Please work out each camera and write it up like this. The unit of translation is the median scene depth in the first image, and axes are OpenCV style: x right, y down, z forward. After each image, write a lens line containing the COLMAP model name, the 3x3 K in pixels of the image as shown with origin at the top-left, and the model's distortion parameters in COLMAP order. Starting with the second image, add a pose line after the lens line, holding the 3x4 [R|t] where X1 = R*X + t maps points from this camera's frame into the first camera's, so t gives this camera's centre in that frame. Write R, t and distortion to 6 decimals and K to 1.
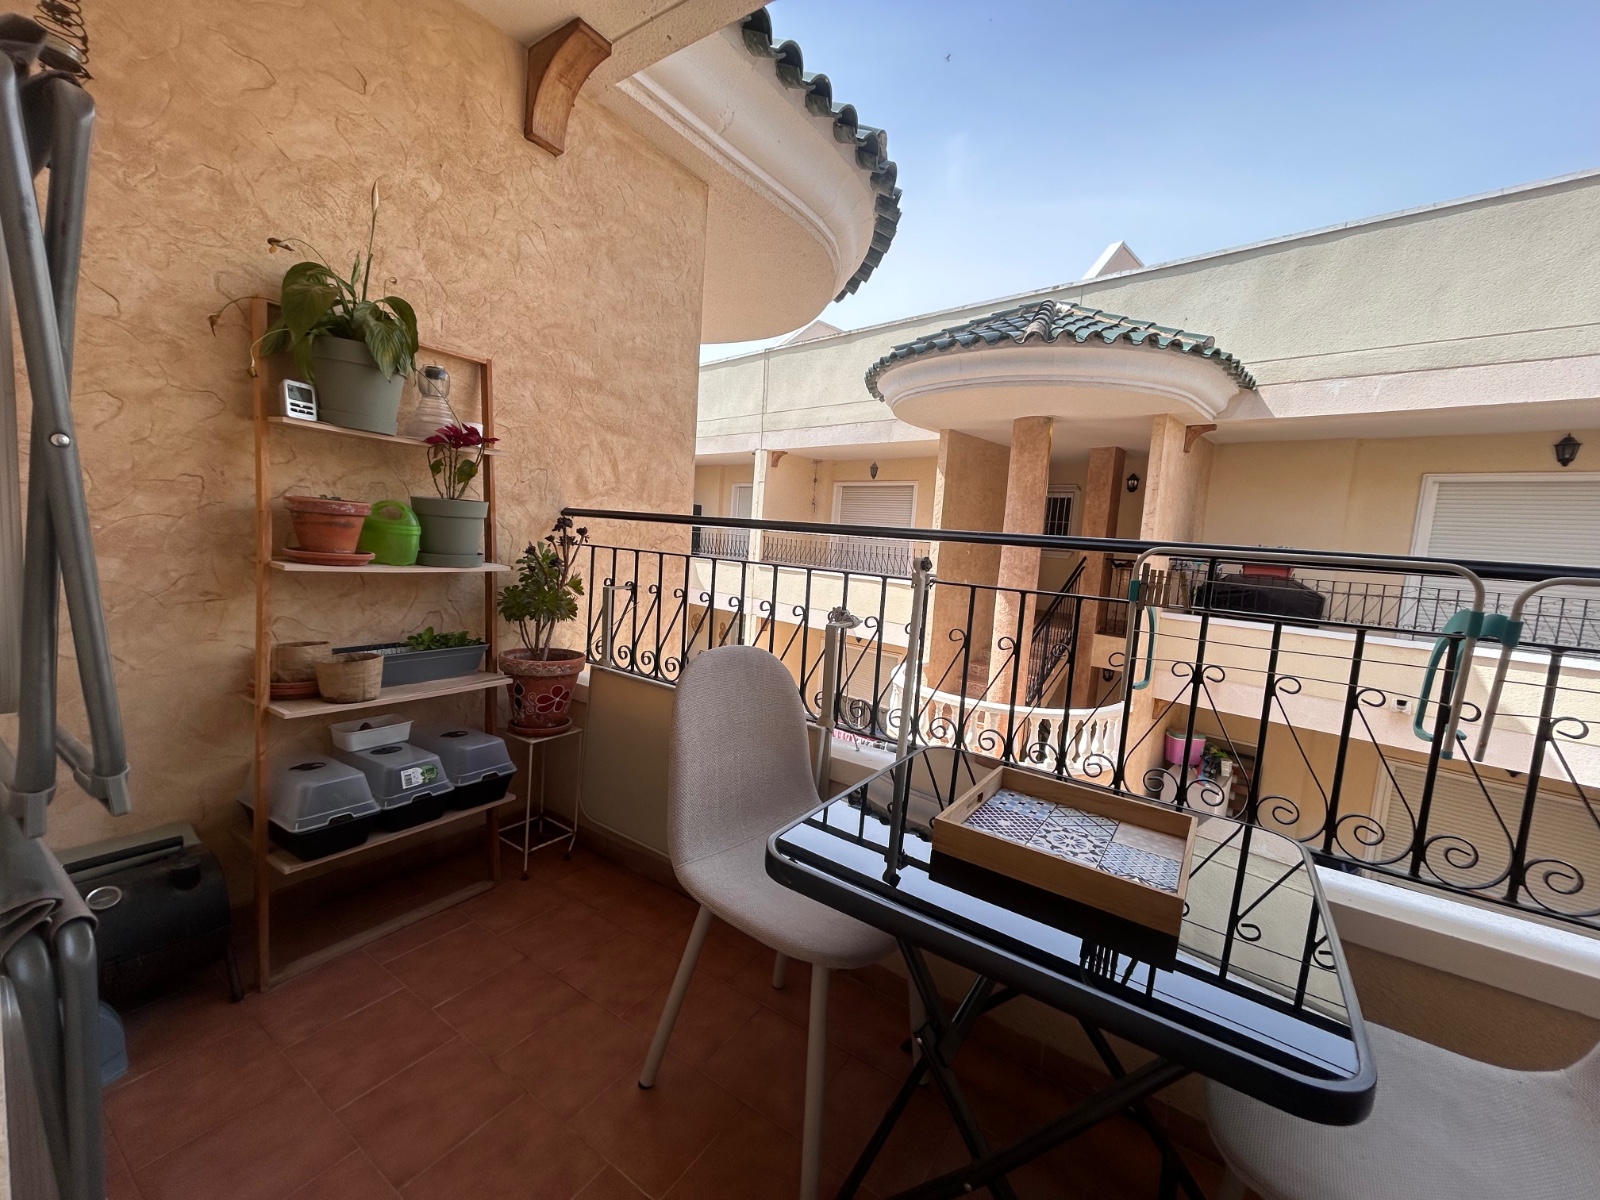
lens RADIAL K [[642.2, 0, 803.2], [0, 642.2, 595.6], [0, 0, 1]] dist [0.000898, -0.000767]
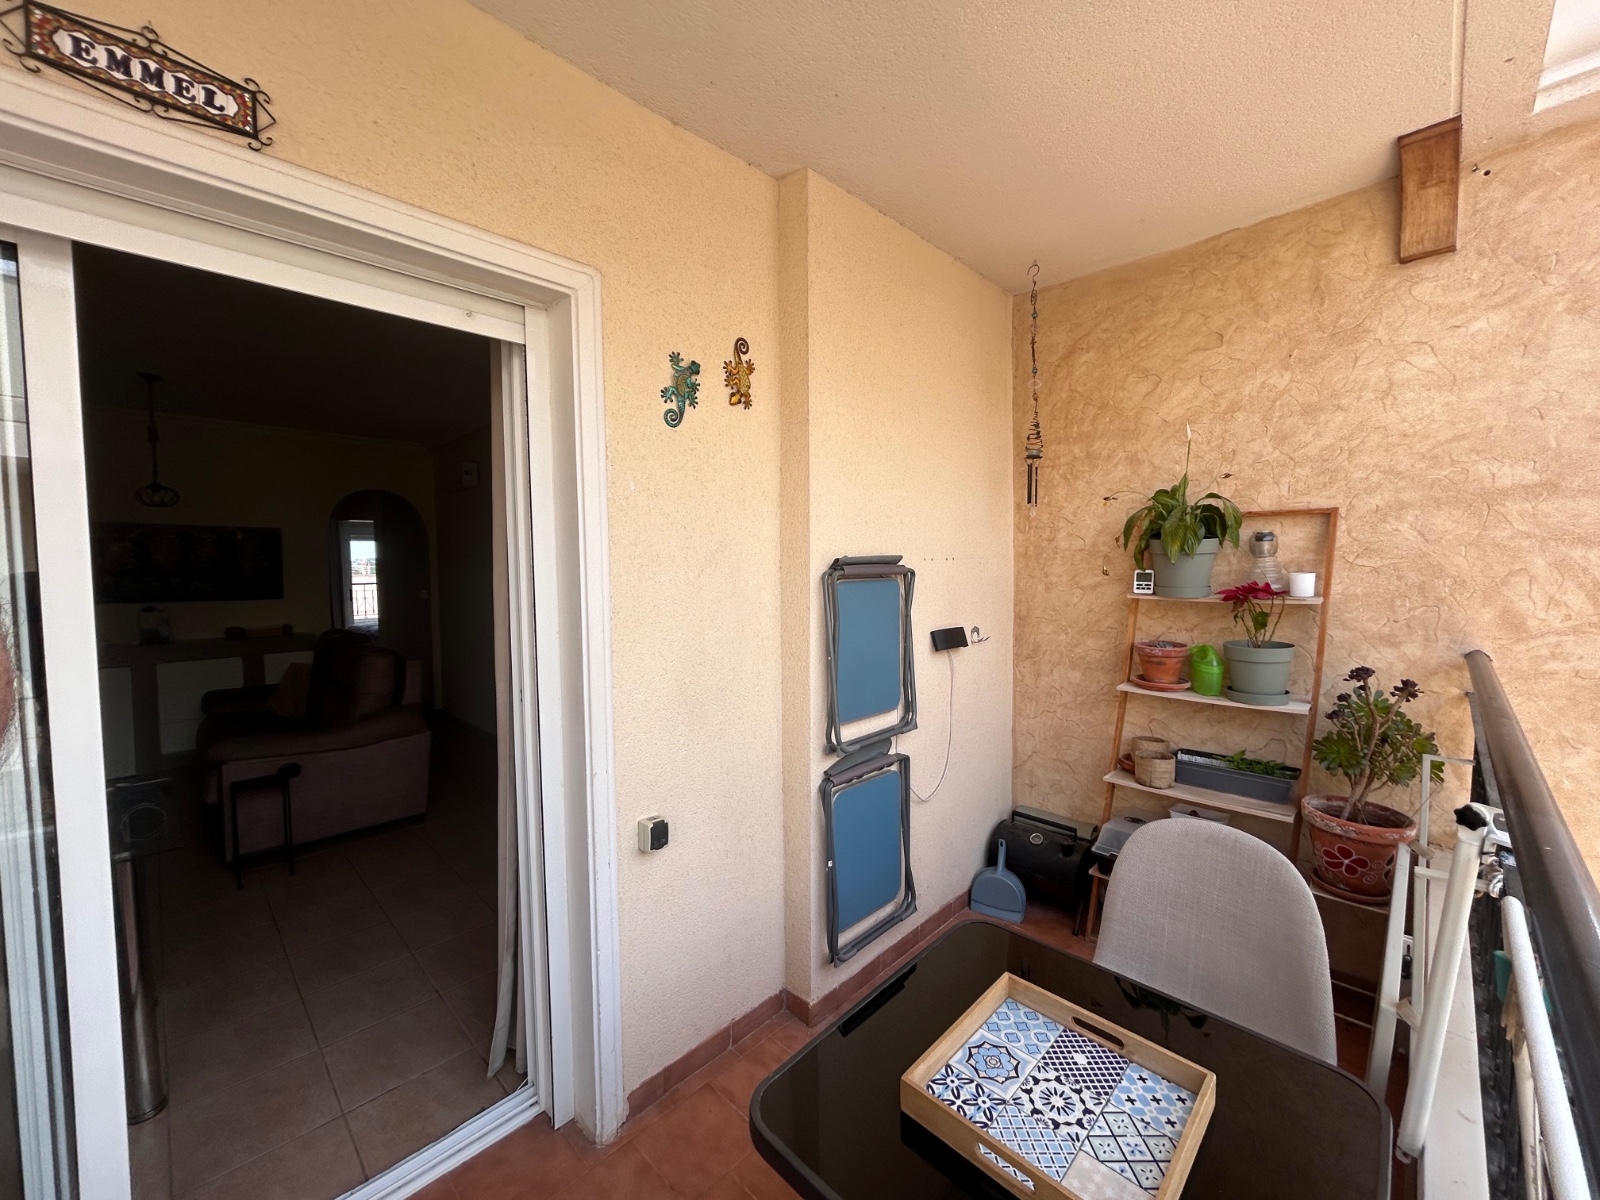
lens RADIAL K [[642.2, 0, 793.6], [0, 642.2, 596.4], [0, 0, 1]] dist [0.000898, -0.000767]
pose [[-0.194930, -0.014011, -0.980717, 0.752125], [-0.095074, 0.995459, 0.004675, -0.161886], [0.976198, 0.094152, -0.195377, 0.401769]]
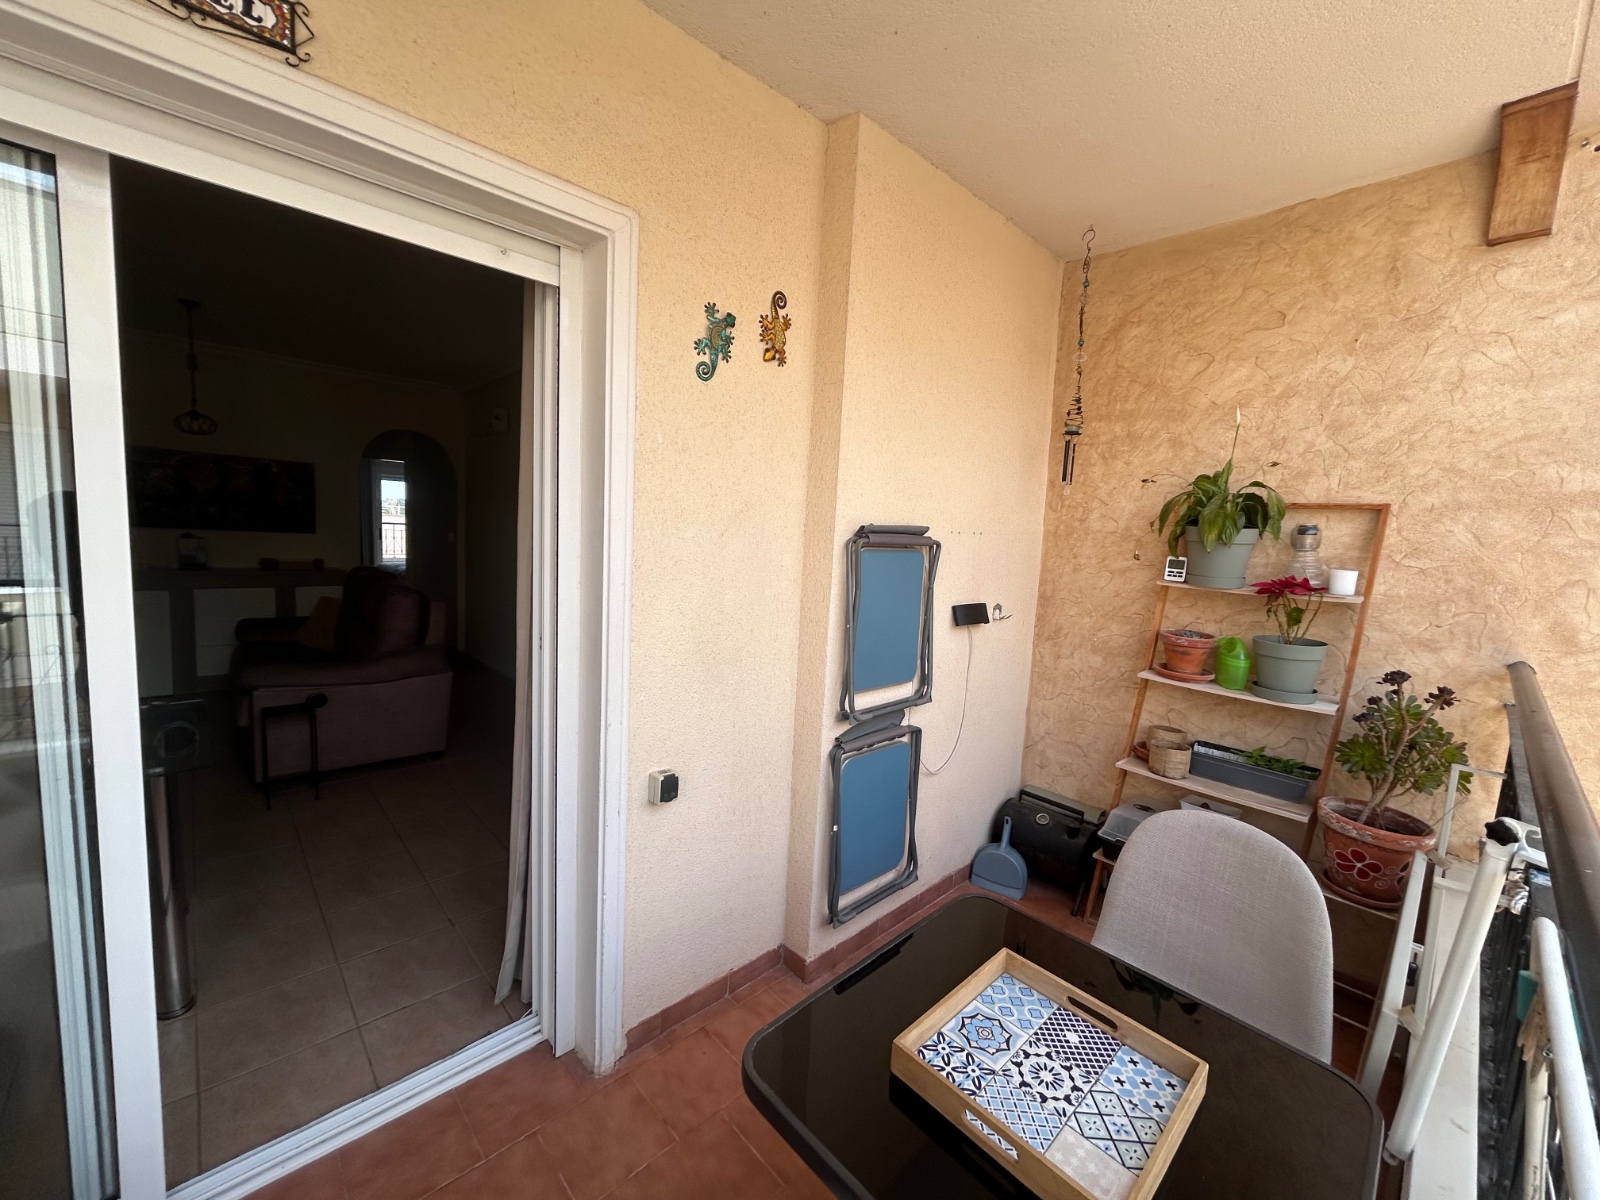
lens RADIAL K [[642.2, 0, 792.9], [0, 642.2, 596.0], [0, 0, 1]] dist [0.000898, -0.000767]
pose [[-0.226891, 0.025016, -0.973599, 0.744642], [-0.156343, 0.985770, 0.061764, -0.160369], [0.961290, 0.166229, -0.219751, 0.398246]]
